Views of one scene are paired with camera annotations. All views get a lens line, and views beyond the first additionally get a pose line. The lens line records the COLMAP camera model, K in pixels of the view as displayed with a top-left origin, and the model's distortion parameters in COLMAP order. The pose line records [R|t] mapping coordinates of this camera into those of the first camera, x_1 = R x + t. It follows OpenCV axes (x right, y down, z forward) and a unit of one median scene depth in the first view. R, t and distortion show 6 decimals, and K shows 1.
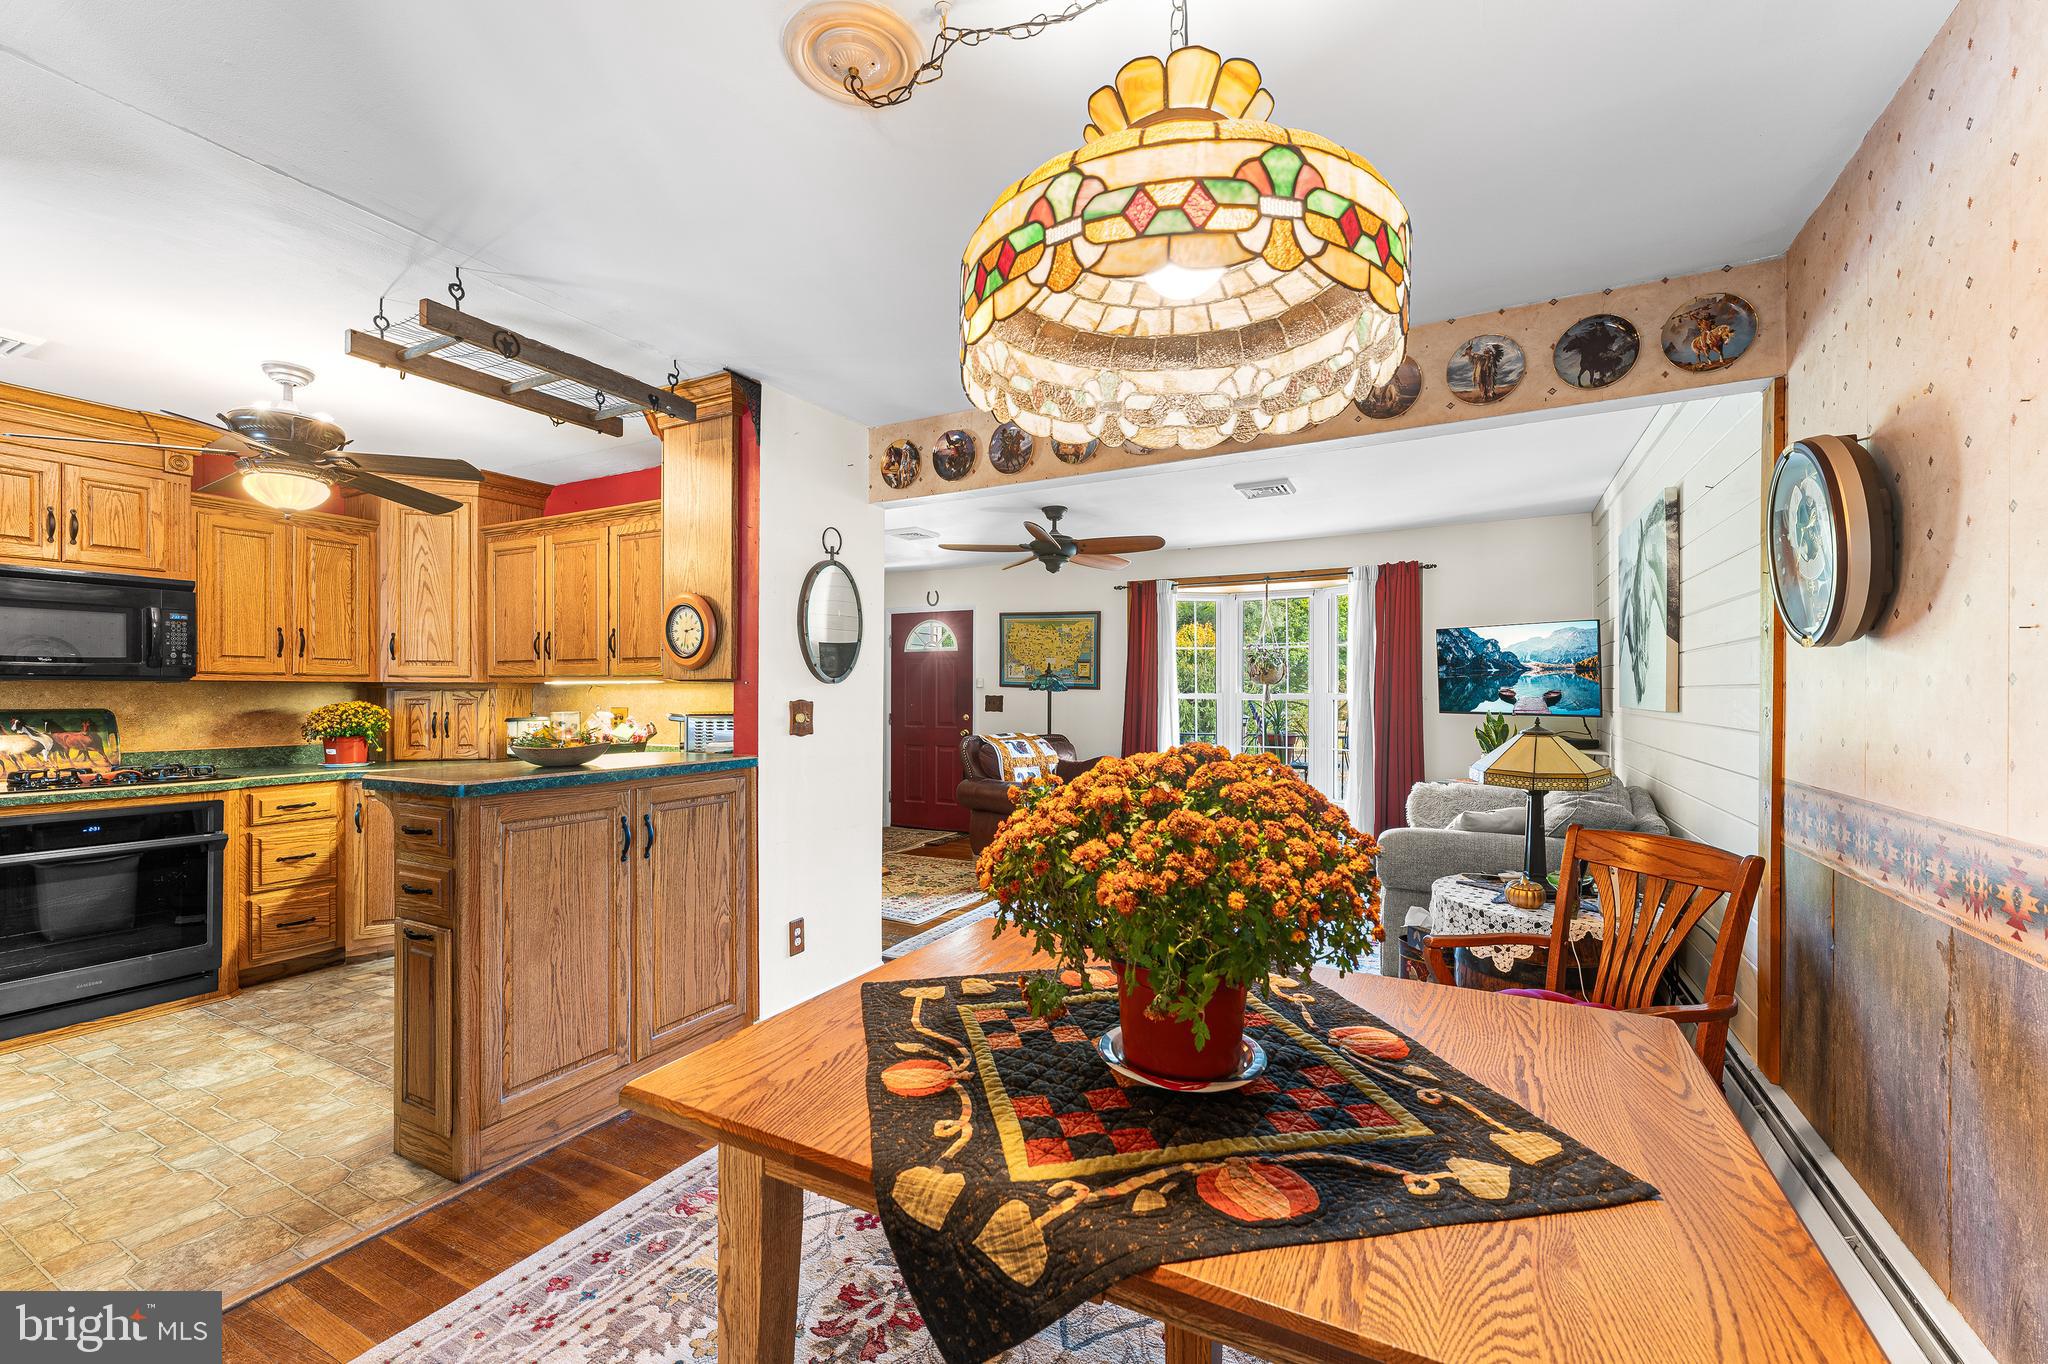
lens RADIAL K [[831.4, 0, 1023.9], [0, 831.4, 691.6], [0, 0, 1]] dist [-0.001927, -0.000147]
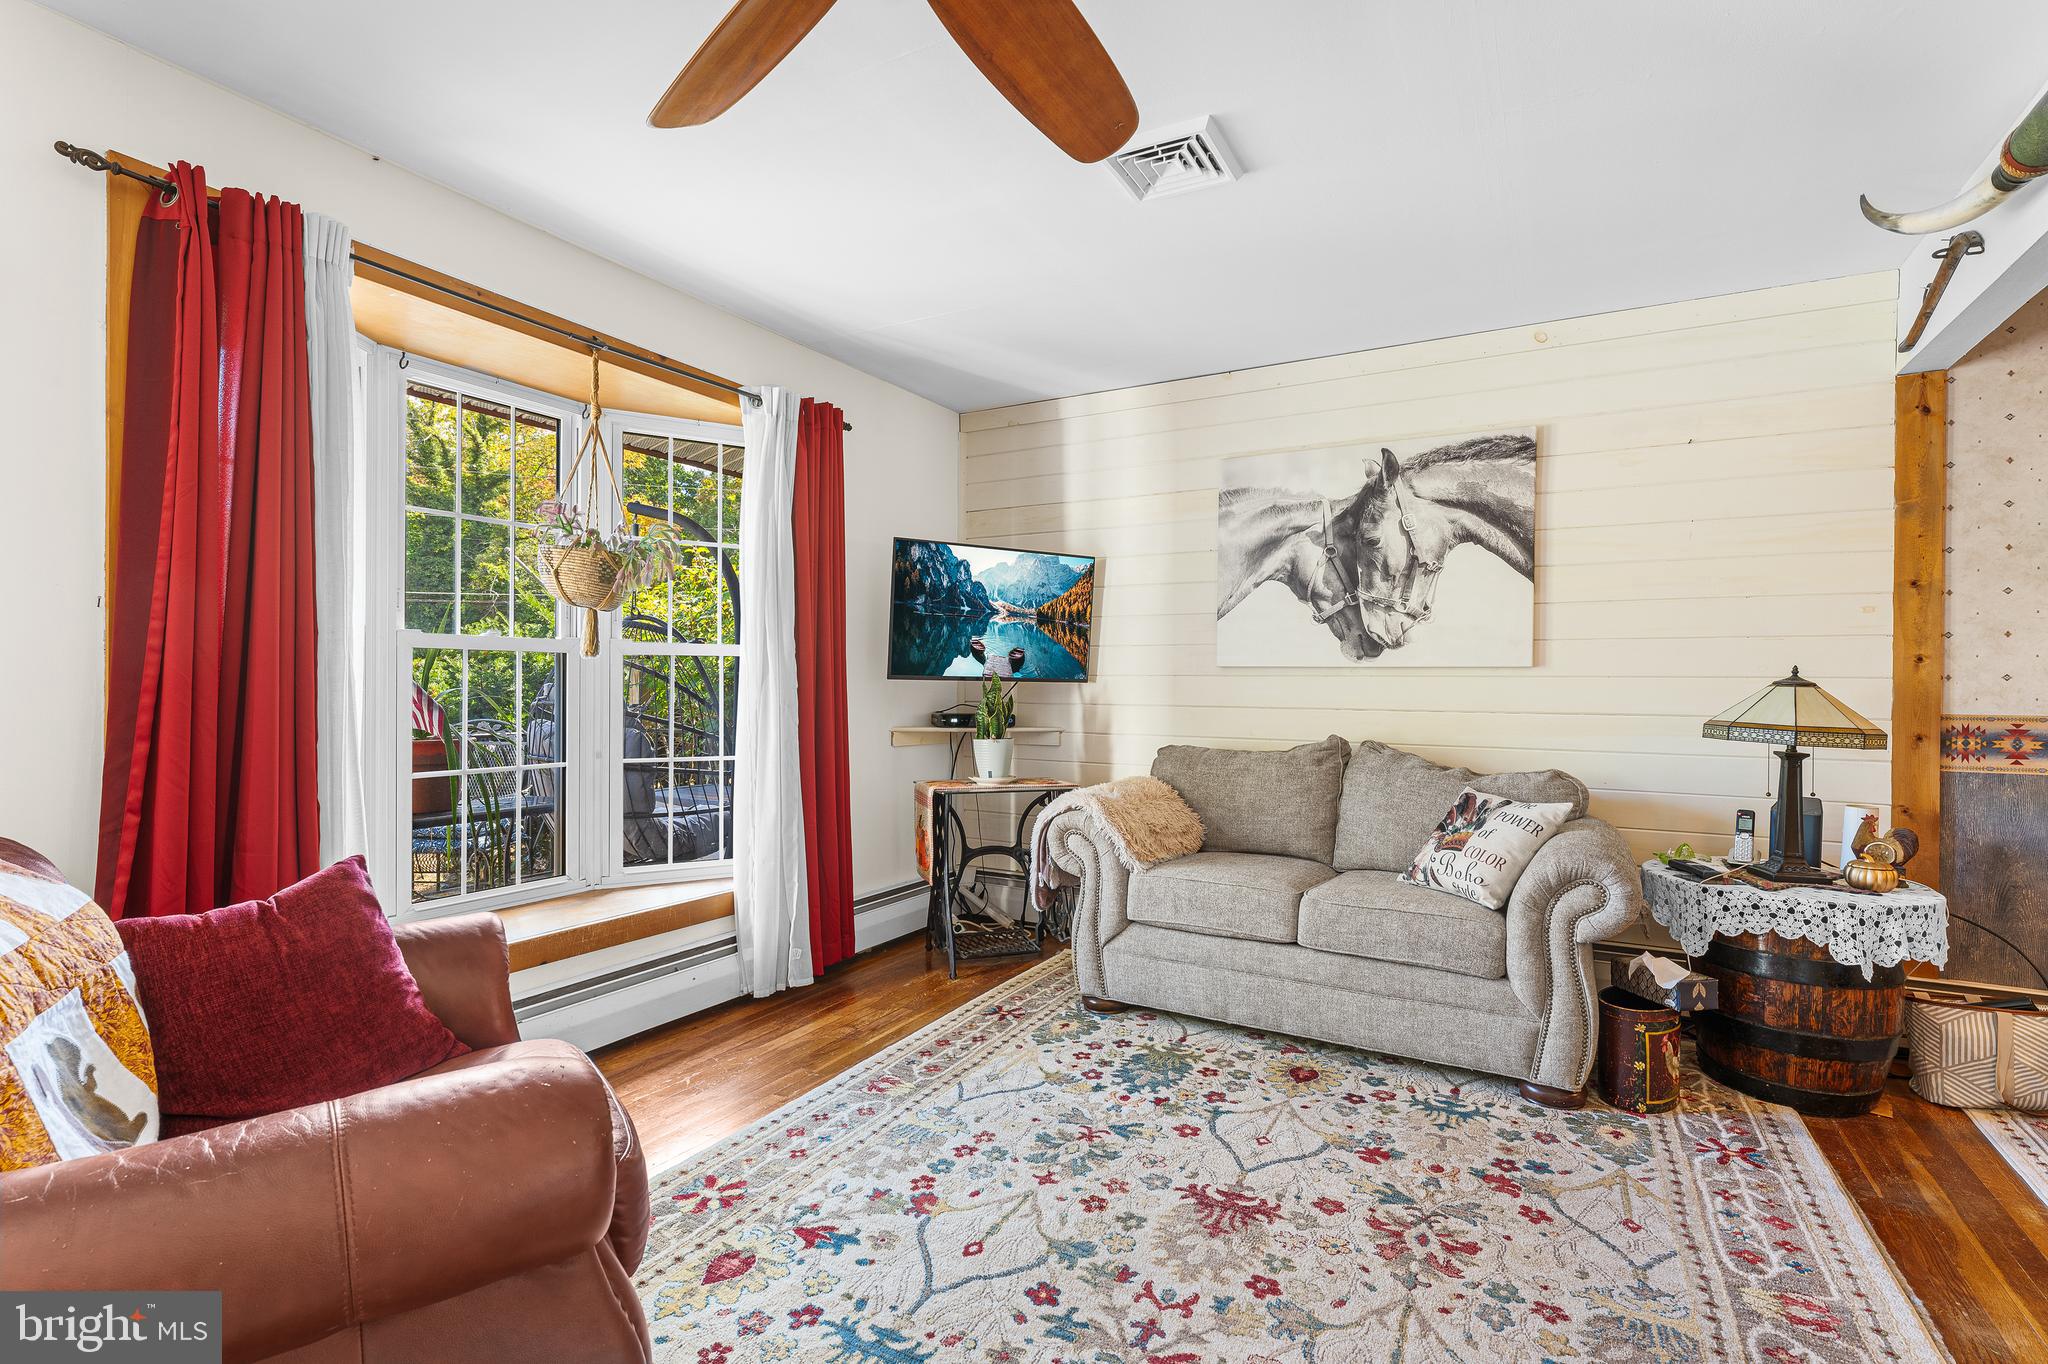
lens RADIAL K [[987.0, 0, 1016.7], [0, 987.0, 683.5], [0, 0, 1]] dist [0.004466, 0.000405]
pose [[0.033655, -0.001171, 0.999433, -0.294487], [-0.011252, 0.999935, 0.001551, 0.041059], [-0.999370, -0.011298, 0.033640, 1.287020]]
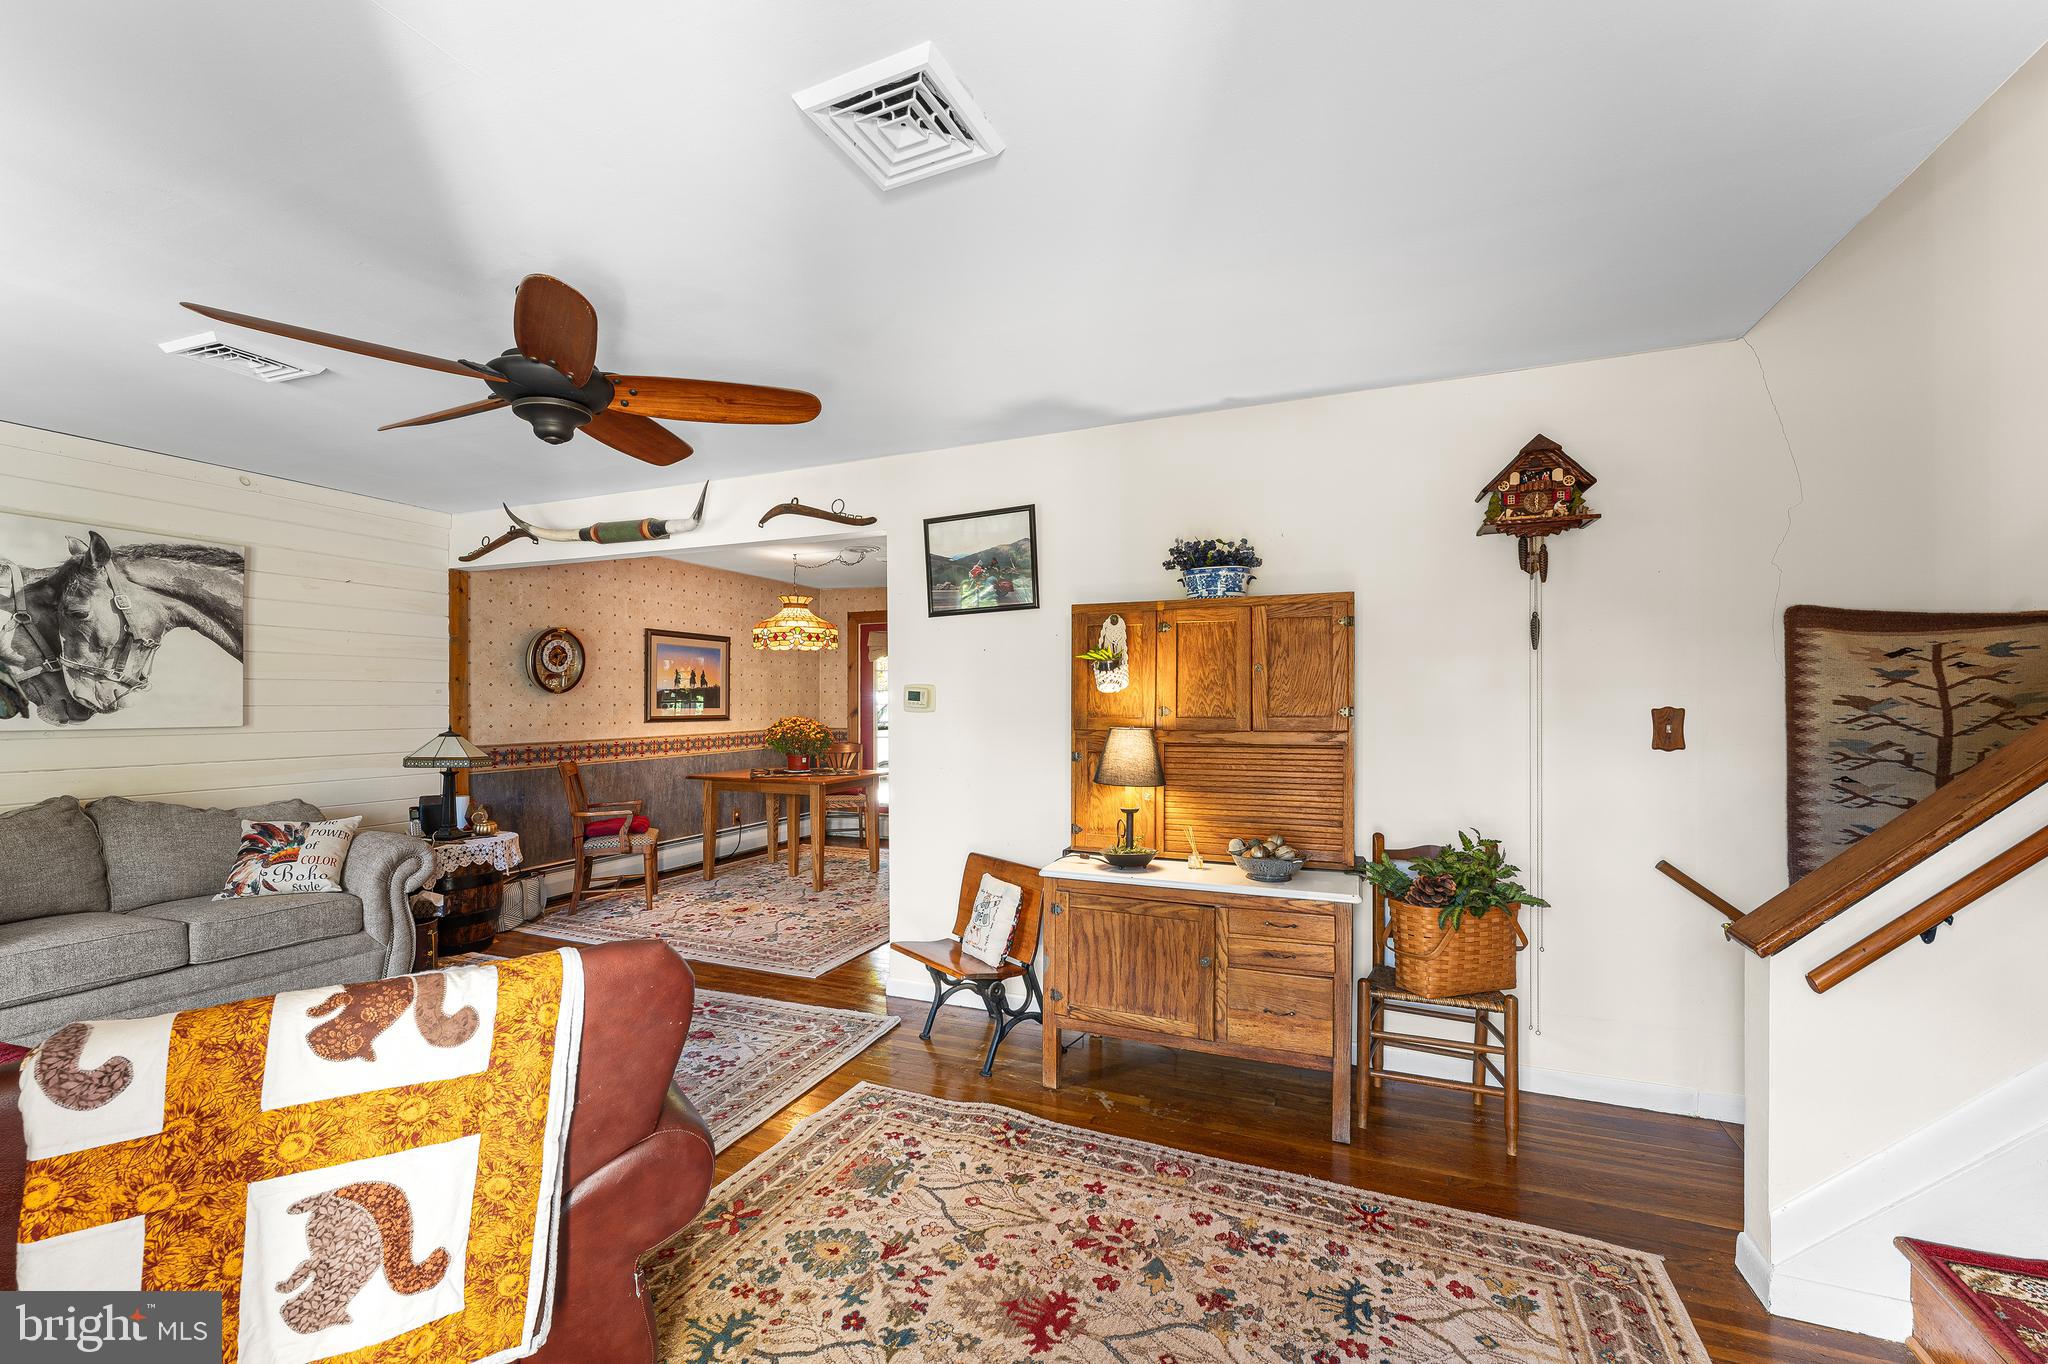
lens RADIAL K [[831.4, 0, 1018.1], [0, 831.4, 697.5], [0, 0, 1]] dist [-0.001927, -0.000147]
pose [[-0.997025, 0.003850, -0.076987, -0.245320], [0.004727, 0.999926, -0.011213, 0.004155], [0.076938, -0.011544, -0.996969, 1.905162]]
